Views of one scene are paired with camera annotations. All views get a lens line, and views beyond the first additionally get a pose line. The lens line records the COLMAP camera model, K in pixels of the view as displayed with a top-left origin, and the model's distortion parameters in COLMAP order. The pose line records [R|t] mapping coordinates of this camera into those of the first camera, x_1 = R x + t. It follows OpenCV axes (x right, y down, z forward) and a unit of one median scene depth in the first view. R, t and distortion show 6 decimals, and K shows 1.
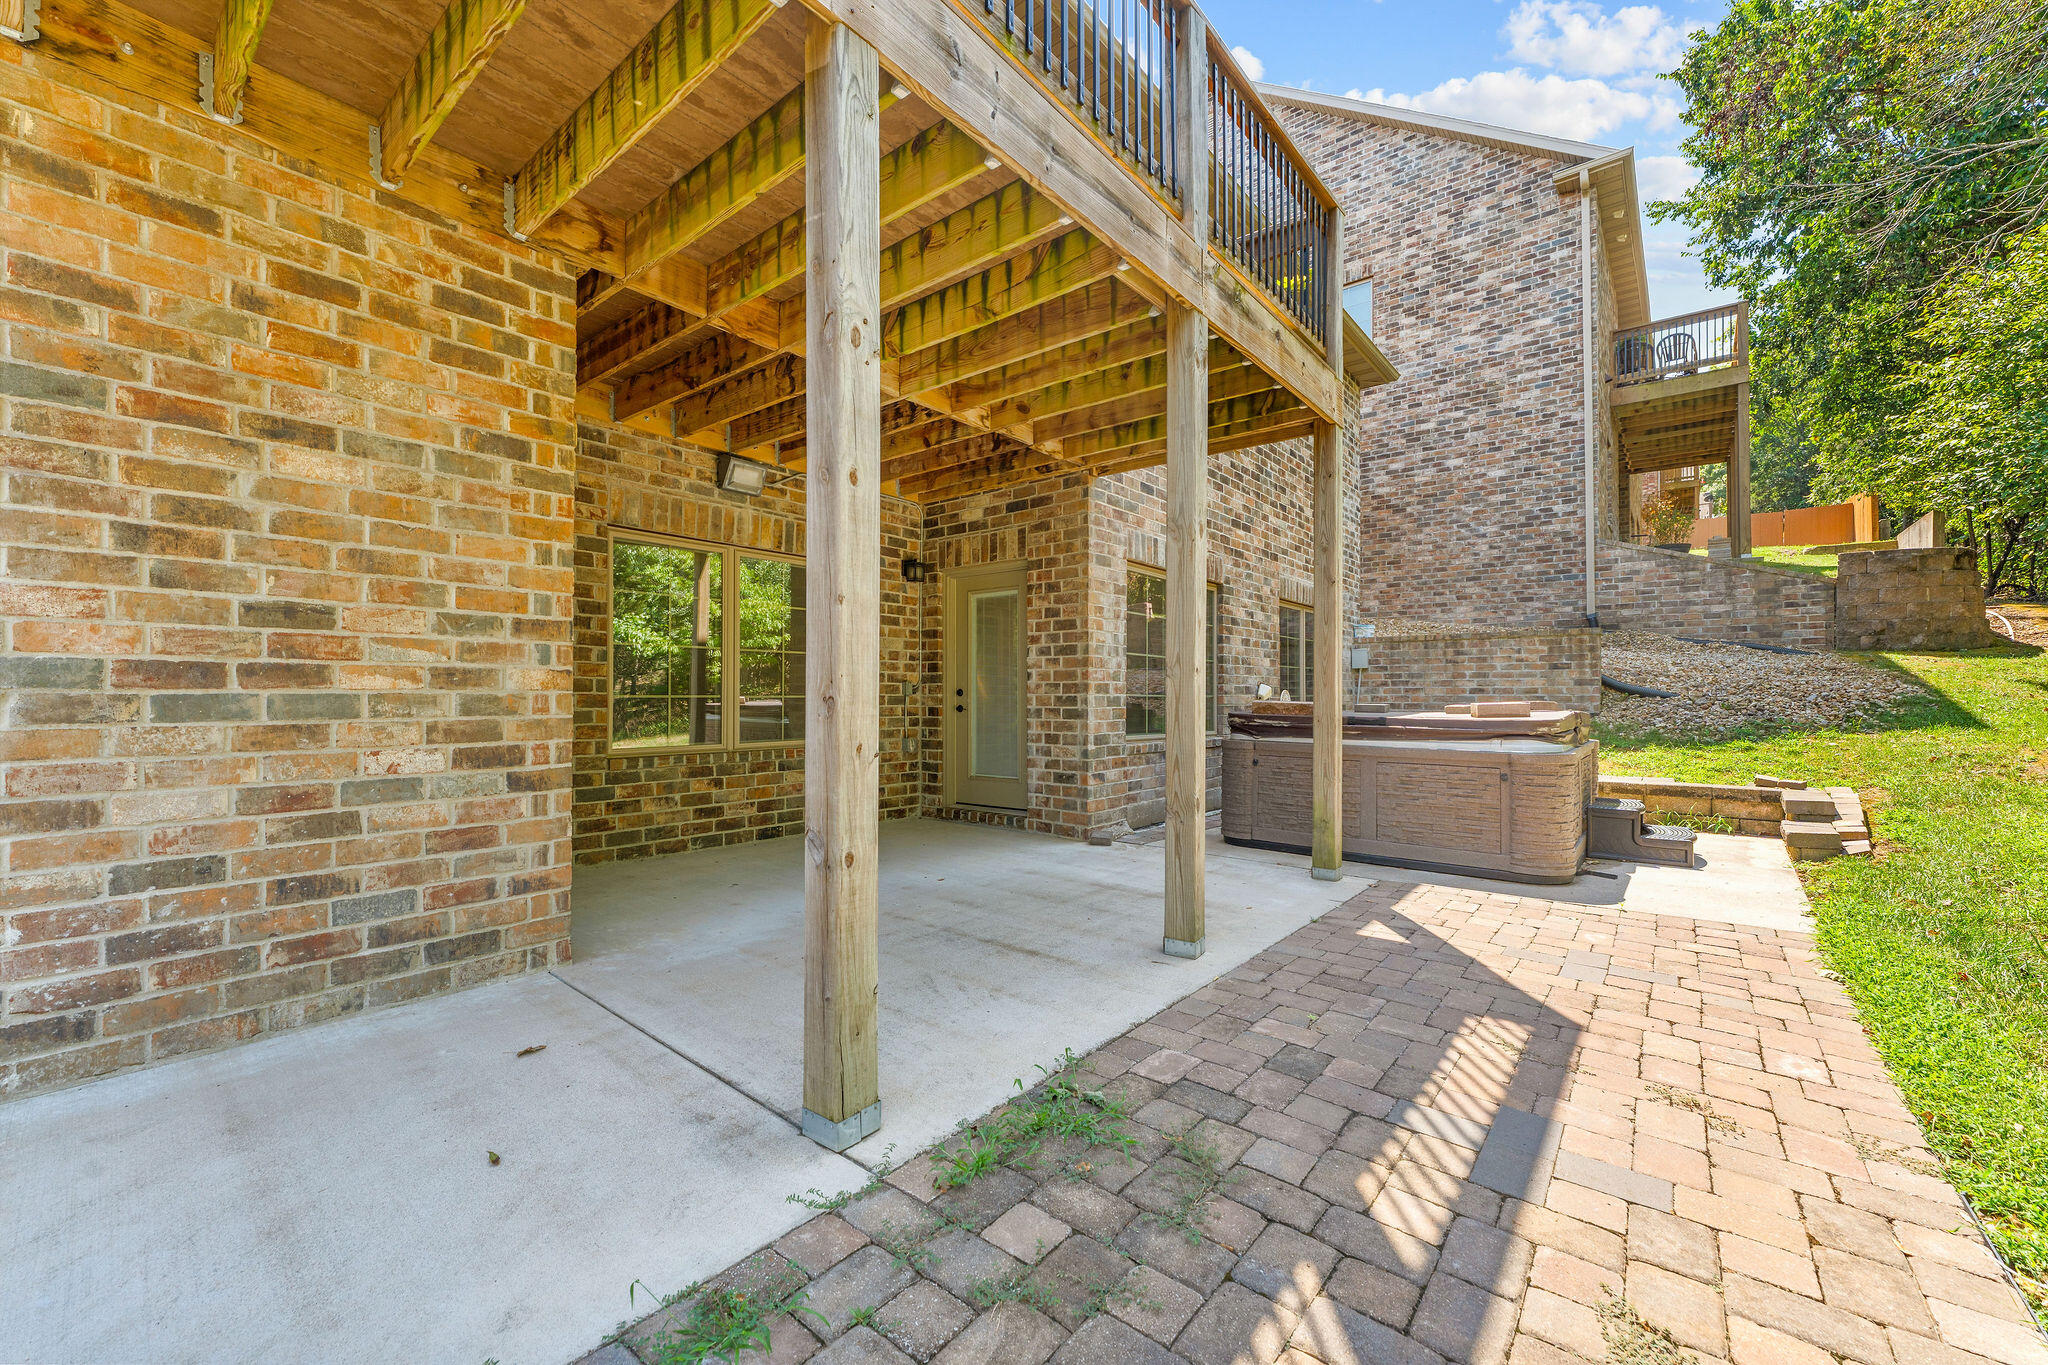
lens RADIAL K [[813.7, 0, 1012.7], [0, 813.7, 691.3], [0, 0, 1]] dist [-0.002400, -0.000019]
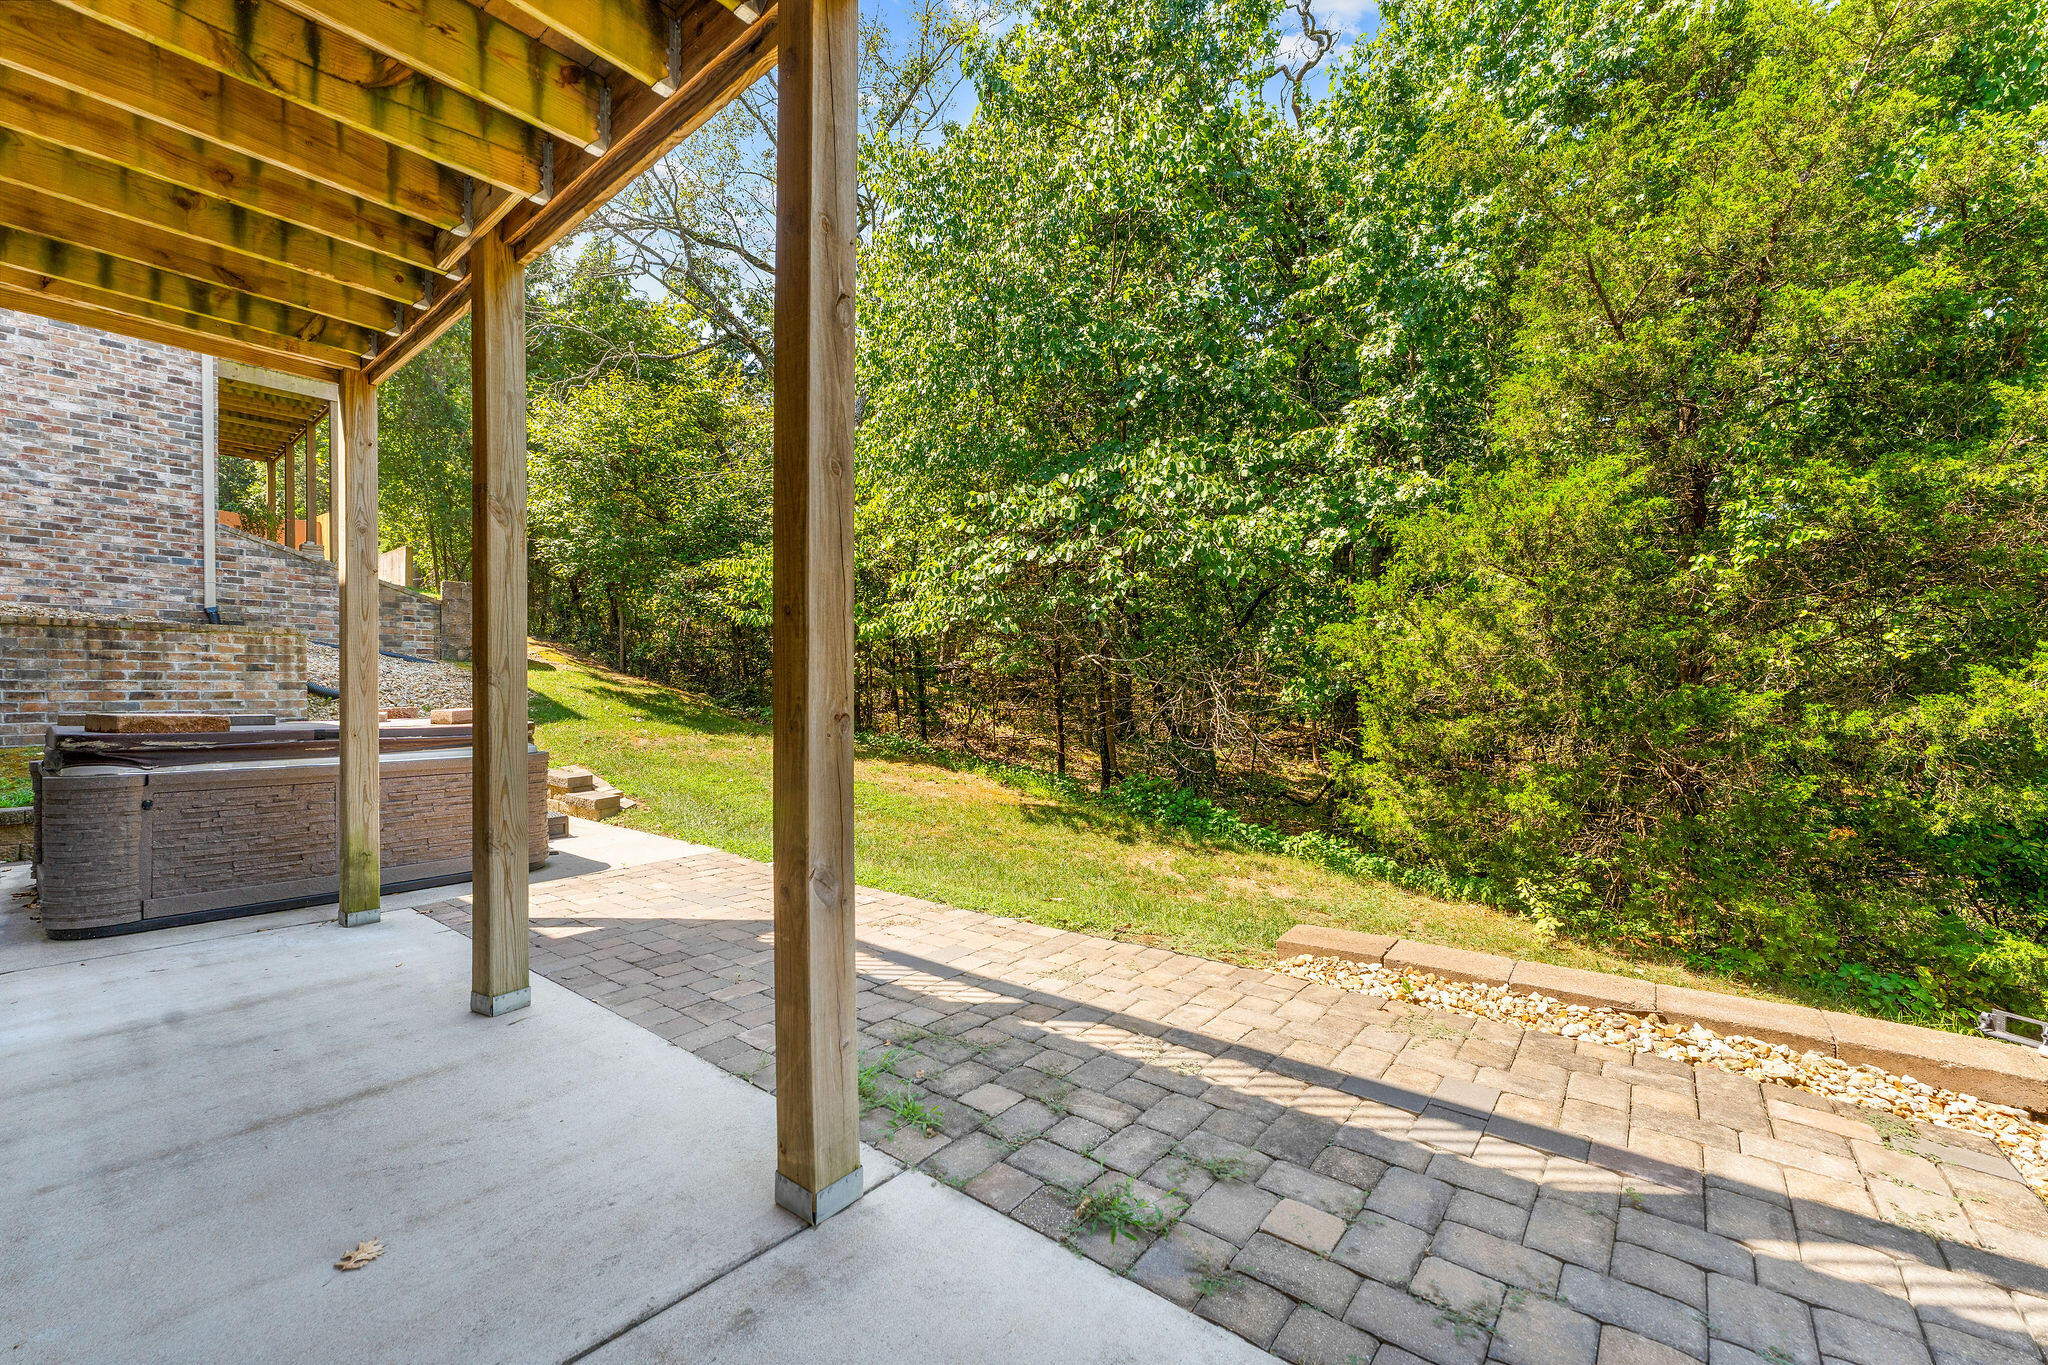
lens RADIAL K [[821.8, 0, 1017.3], [0, 821.8, 696.1], [0, 0, 1]] dist [-0.000688, -0.000213]
pose [[-0.006424, -0.006273, 0.999960, -0.563120], [0.000958, 0.999980, 0.006279, -0.010588], [-0.999979, 0.000998, -0.006418, 0.396118]]
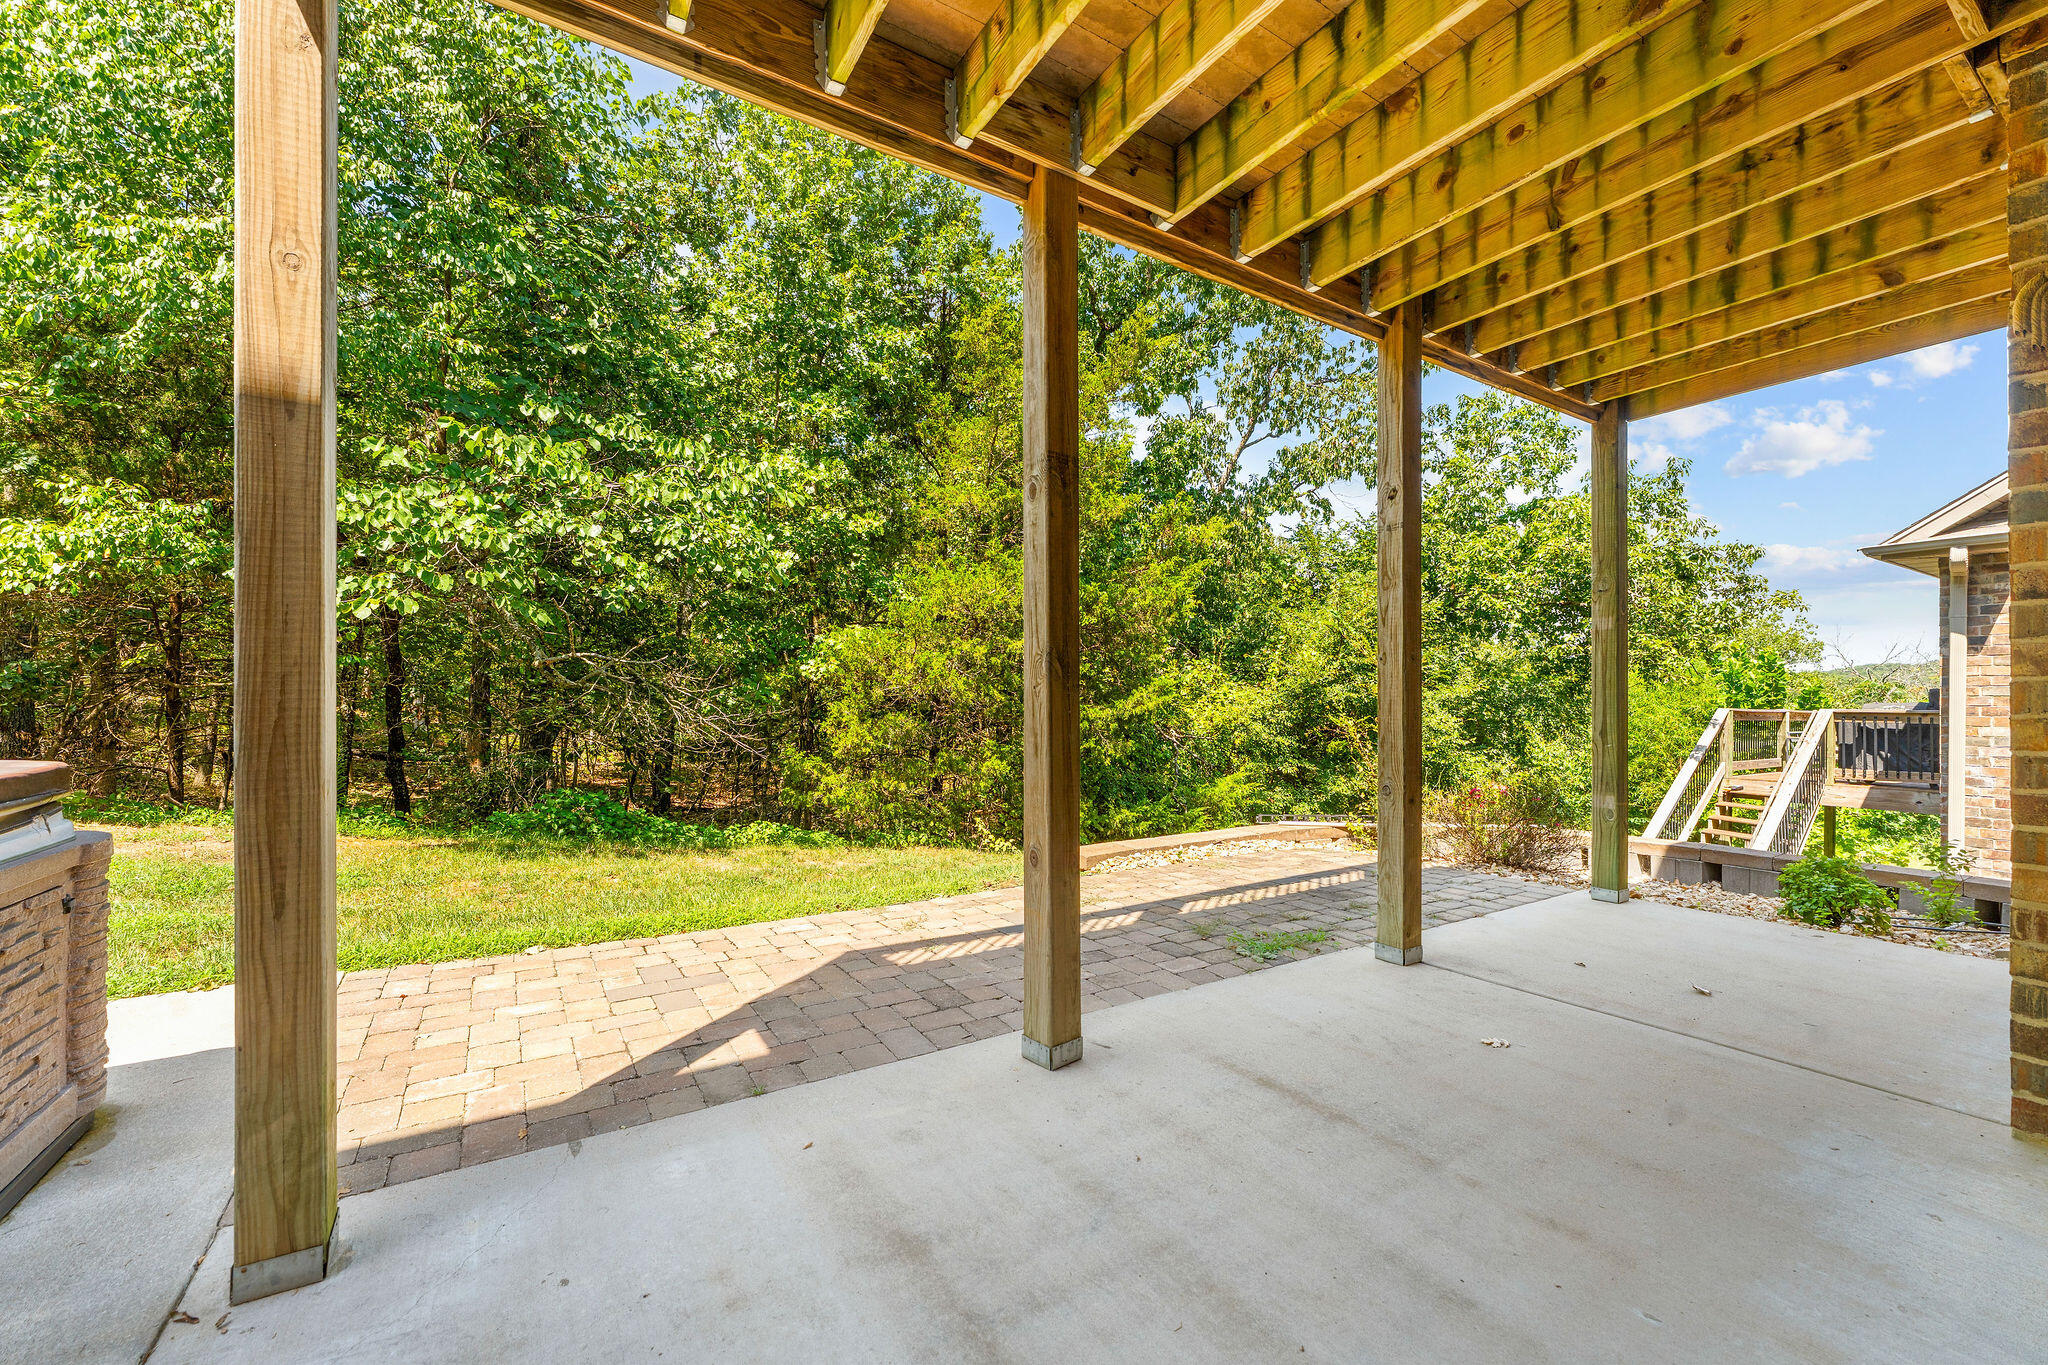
lens RADIAL K [[821.8, 0, 1017.3], [0, 821.8, 696.1], [0, 0, 1]] dist [-0.000688, -0.000213]
pose [[-0.948294, -0.006939, 0.317318, 0.004752], [-0.008884, 0.999950, -0.004683, -0.003757], [-0.317269, -0.007260, -0.948308, 1.478814]]
